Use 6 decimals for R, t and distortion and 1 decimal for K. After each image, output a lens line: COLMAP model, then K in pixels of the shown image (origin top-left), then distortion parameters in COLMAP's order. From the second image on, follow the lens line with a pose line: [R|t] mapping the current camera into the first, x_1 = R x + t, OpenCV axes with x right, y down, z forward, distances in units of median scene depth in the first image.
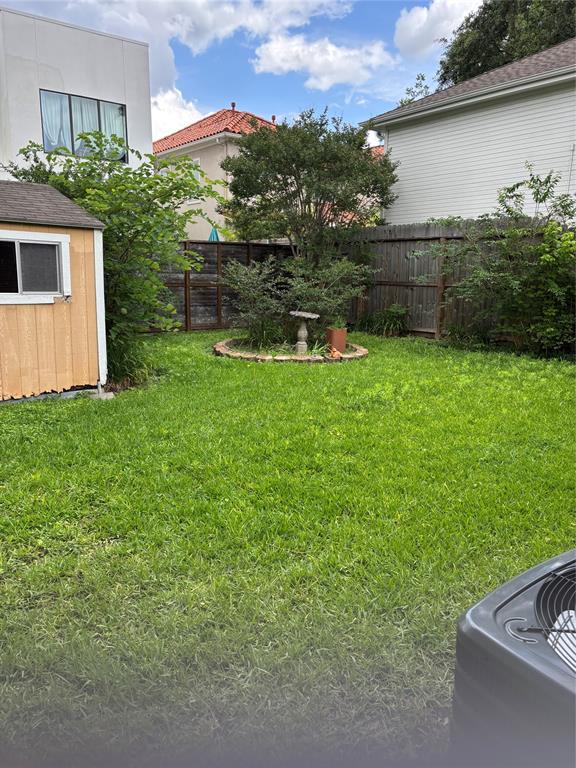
lens RADIAL K [[573.4, 0, 291.3], [0, 573.4, 384.1], [0, 0, 1]] dist [0.056396, -0.049321]
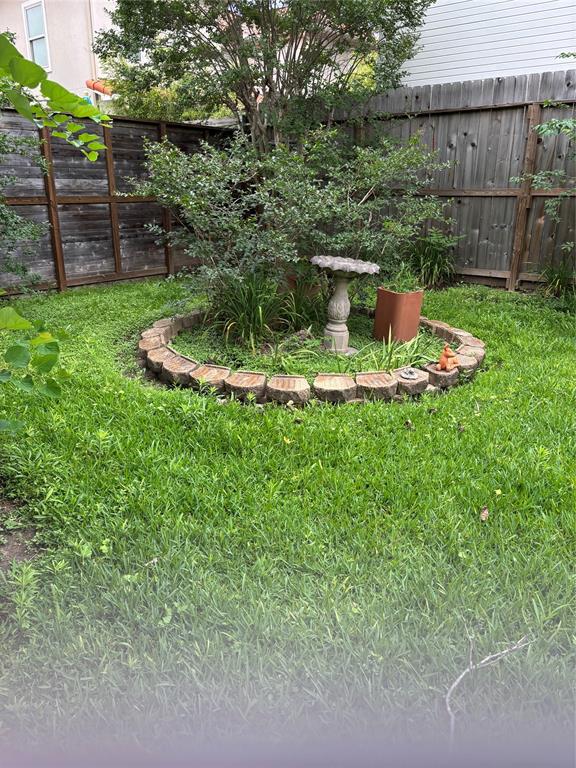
lens RADIAL K [[573.4, 0, 282.2], [0, 573.4, 381.7], [0, 0, 1]] dist [0.056396, -0.049321]
pose [[0.978586, -0.075666, 0.191427, -0.093817], [0.049745, 0.989354, 0.136765, -0.075809], [-0.199738, -0.124314, 0.971931, 0.452217]]
